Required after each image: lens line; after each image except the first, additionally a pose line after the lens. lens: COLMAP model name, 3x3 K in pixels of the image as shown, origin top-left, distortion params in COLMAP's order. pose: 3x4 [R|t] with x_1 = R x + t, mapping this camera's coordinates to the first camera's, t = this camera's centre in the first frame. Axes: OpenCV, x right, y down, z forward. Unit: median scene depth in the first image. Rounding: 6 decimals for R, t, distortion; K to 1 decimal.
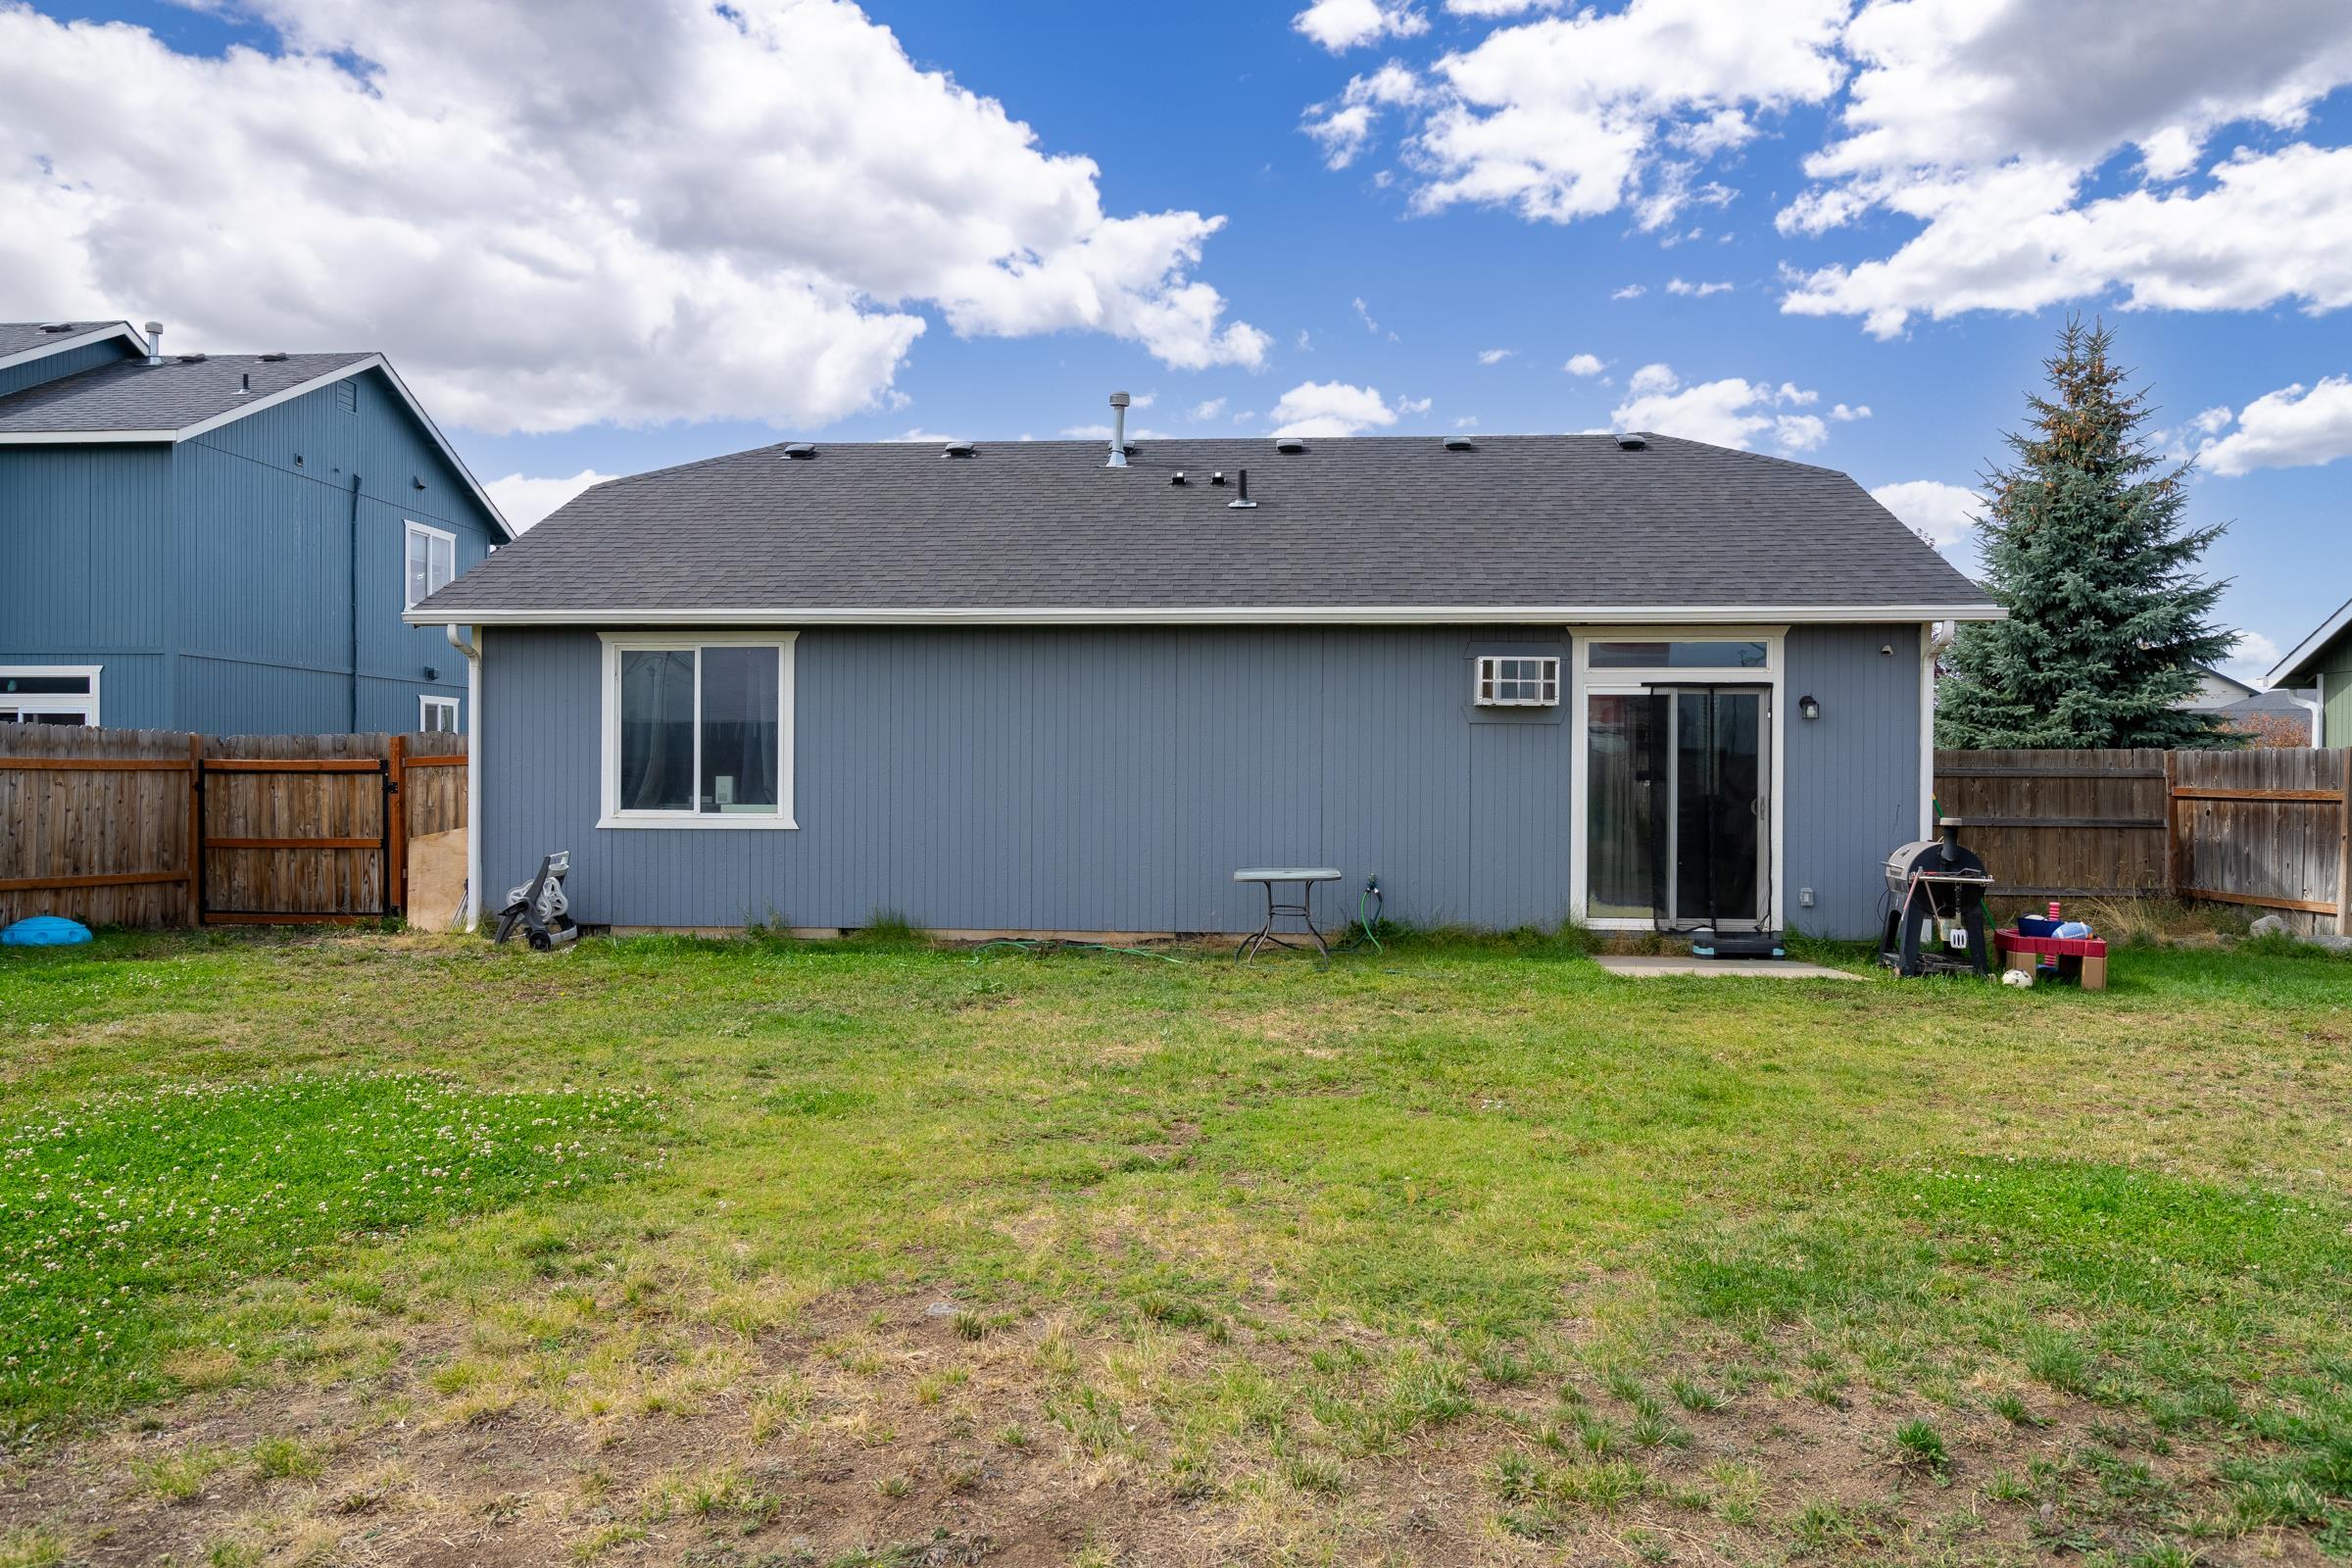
lens RADIAL K [[1587.2, 0, 1174.9], [0, 1587.2, 779.4], [0, 0, 1]] dist [0.002286, 0.000694]
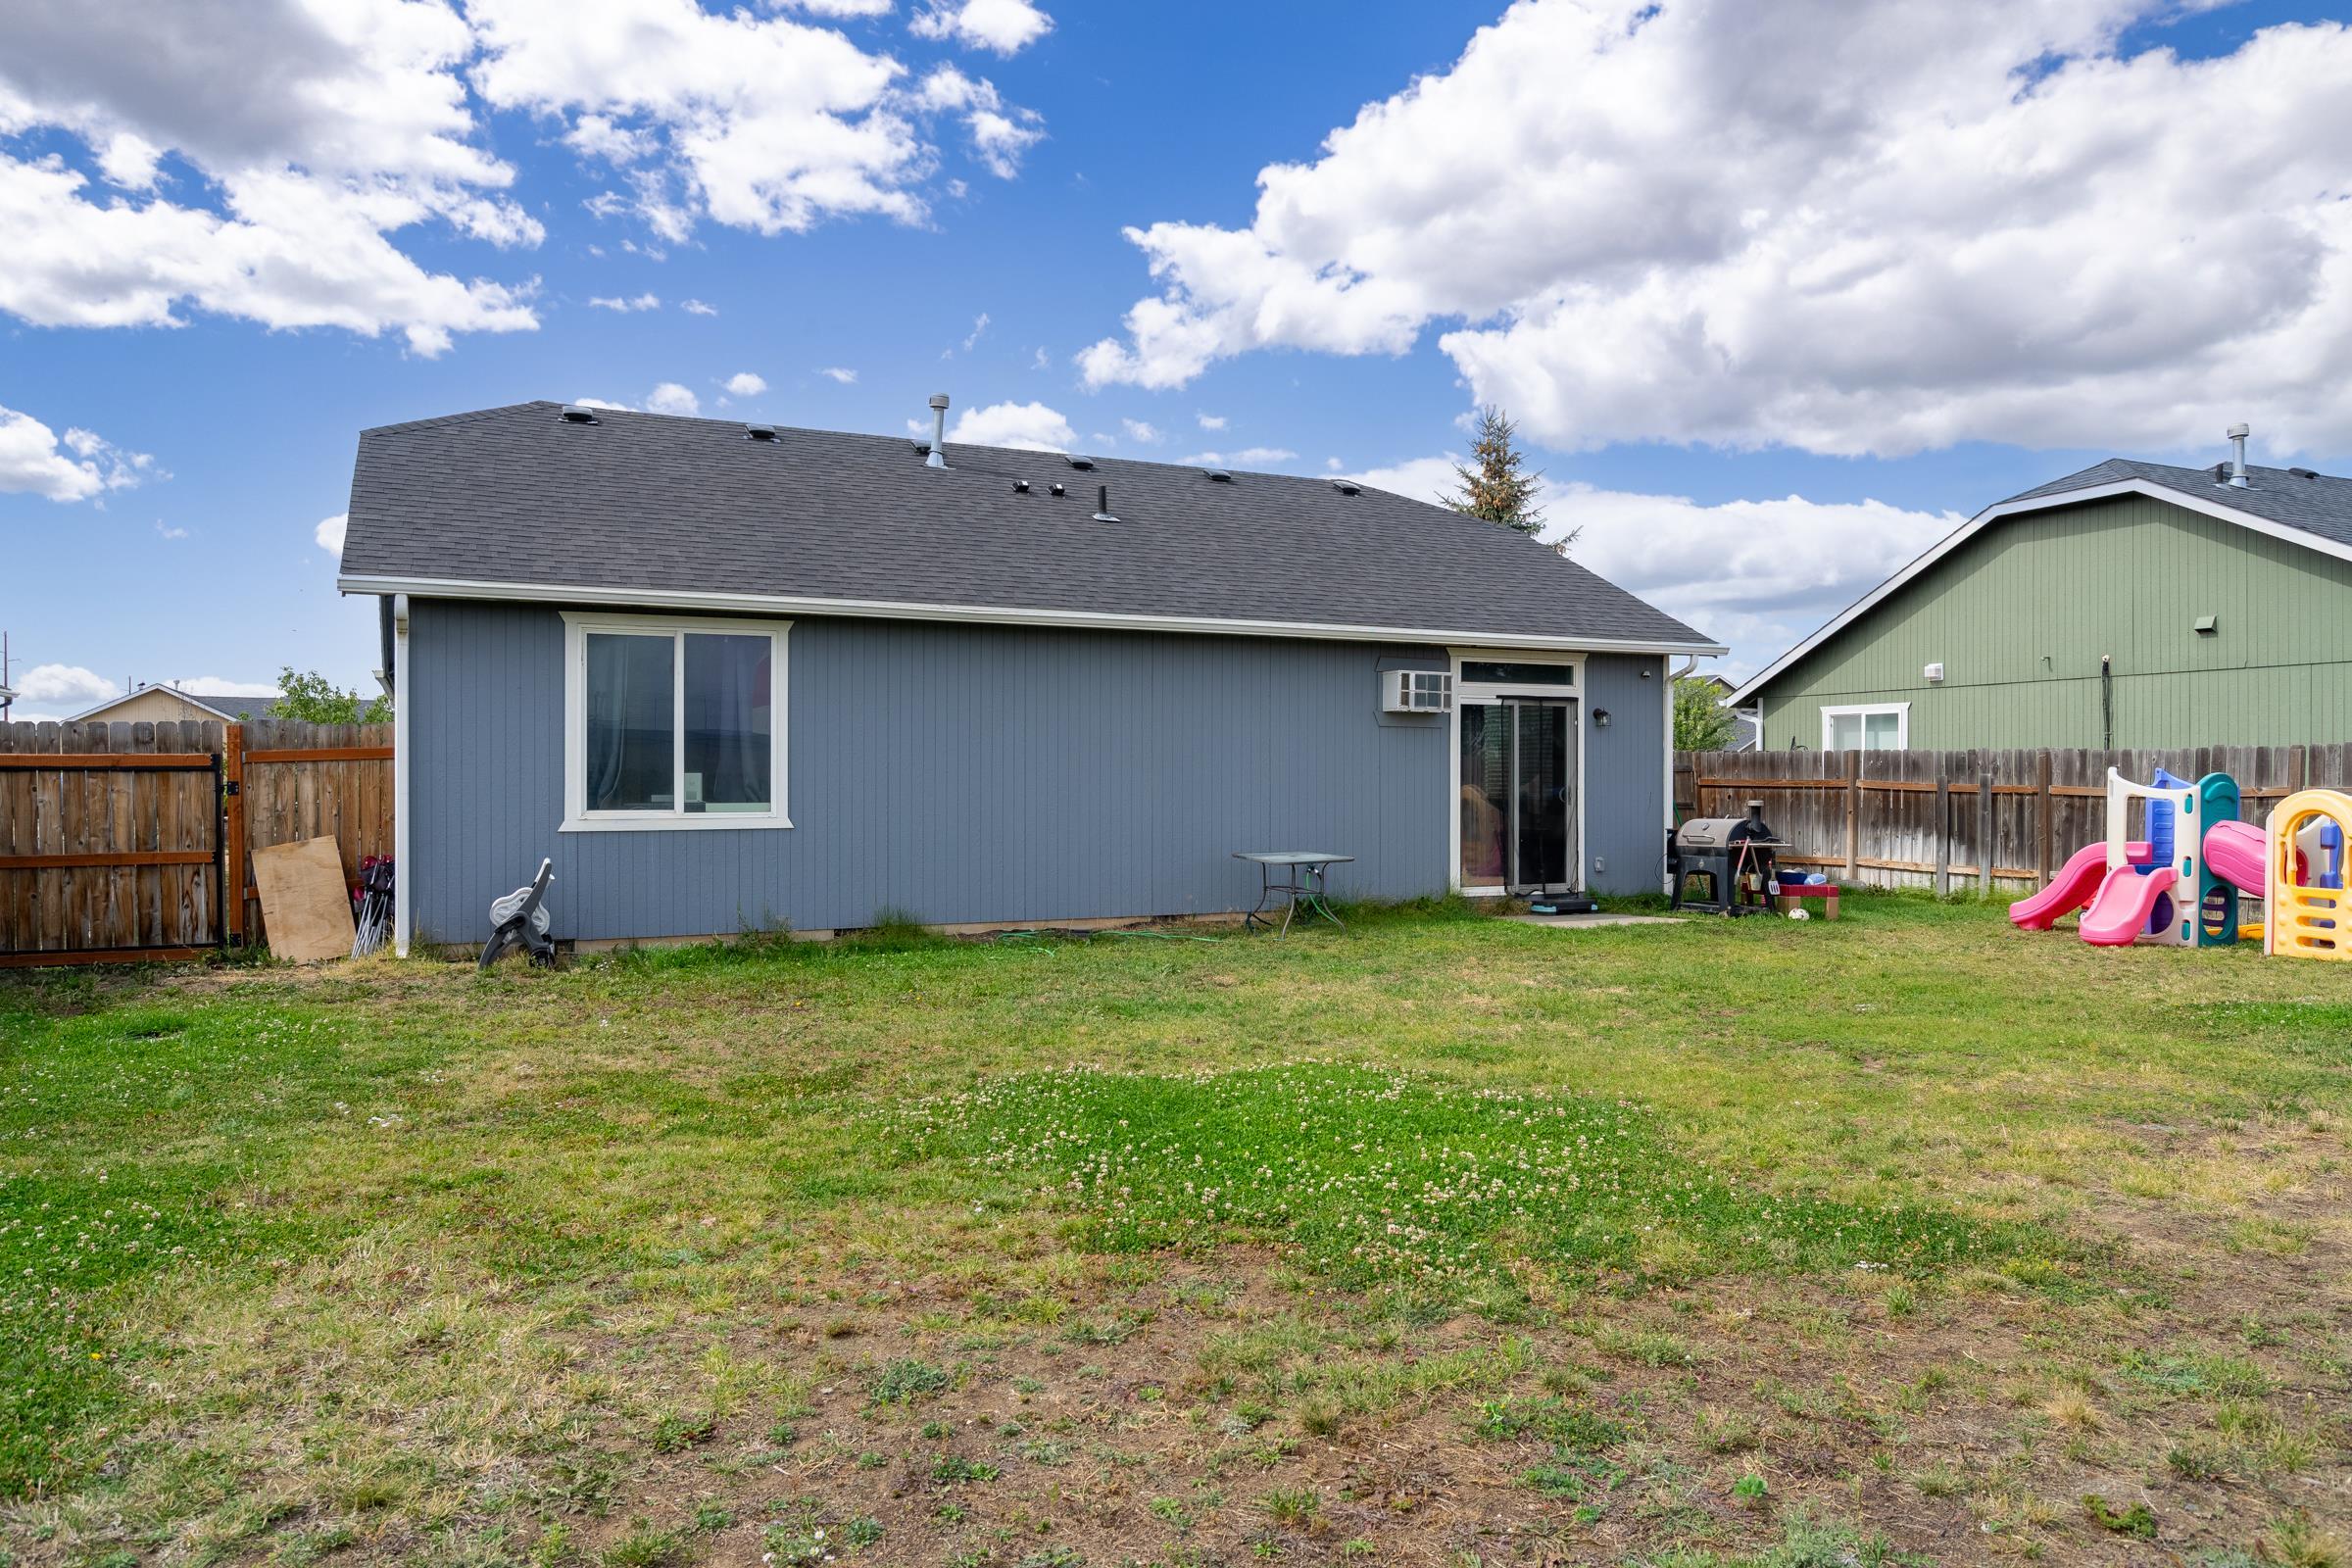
lens RADIAL K [[1587.2, 0, 1172.3], [0, 1587.2, 785.3], [0, 0, 1]] dist [0.002286, 0.000694]
pose [[0.862408, -0.006417, 0.506174, -0.520583], [0.004262, 0.999976, 0.005415, 0.001420], [-0.506197, -0.002512, 0.862414, 0.060369]]
